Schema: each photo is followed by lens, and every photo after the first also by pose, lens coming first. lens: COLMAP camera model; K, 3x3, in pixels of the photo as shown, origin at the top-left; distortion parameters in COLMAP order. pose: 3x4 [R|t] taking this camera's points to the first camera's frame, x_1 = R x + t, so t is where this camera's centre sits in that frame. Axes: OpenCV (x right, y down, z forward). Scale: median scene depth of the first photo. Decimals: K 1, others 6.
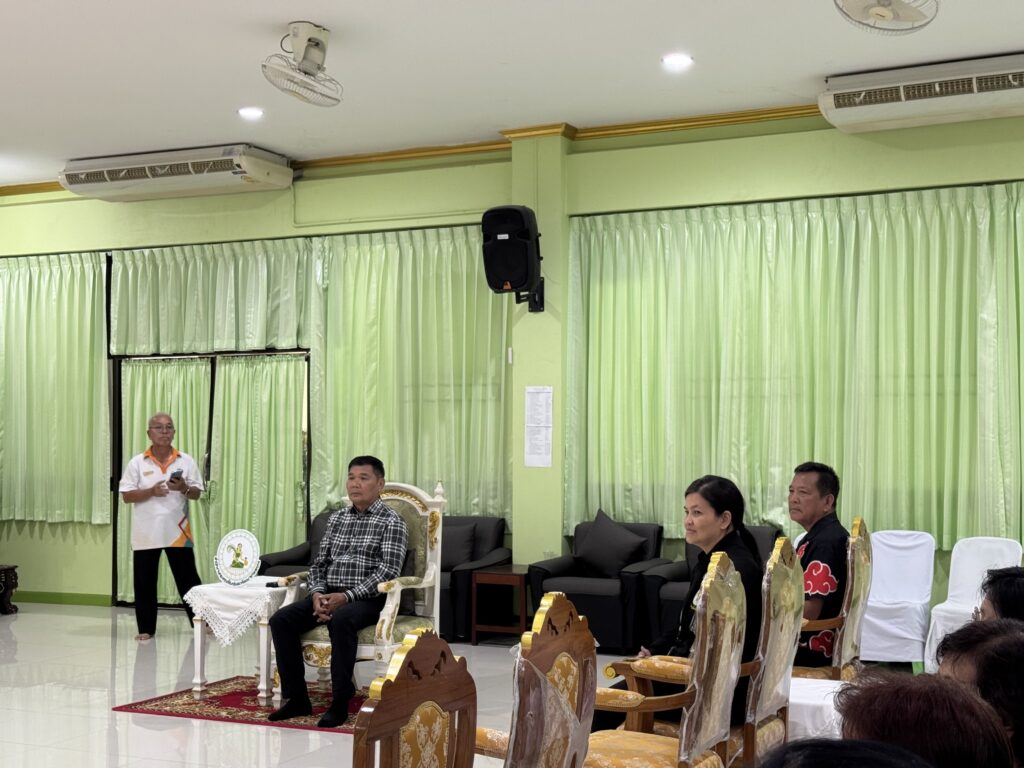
lens RADIAL K [[1407.6, 0, 502.0], [0, 1407.6, 383.6], [0, 0, 1]] dist [0.101533, 0.000000]
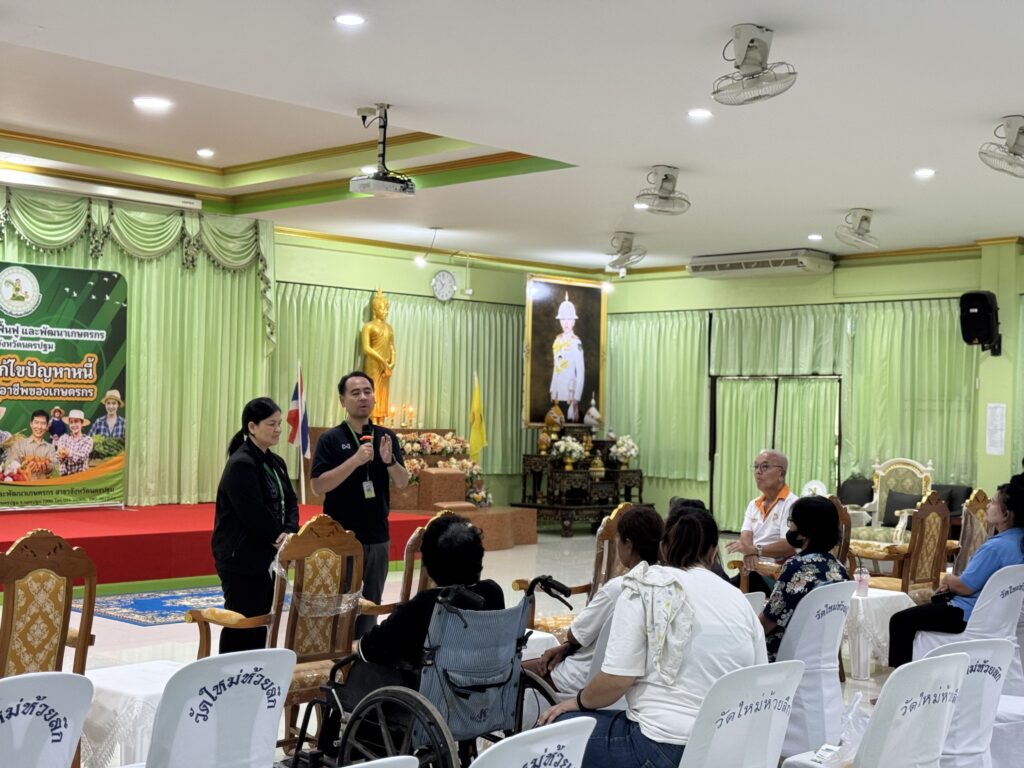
lens RADIAL K [[1407.6, 0, 502.3], [0, 1407.6, 384.3], [0, 0, 1]] dist [0.101533, 0.000000]
pose [[0.946449, 0.019759, -0.322248, 0.014745], [-0.017519, 0.999798, 0.009849, -0.023473], [0.322378, -0.003676, 0.946604, -0.625604]]
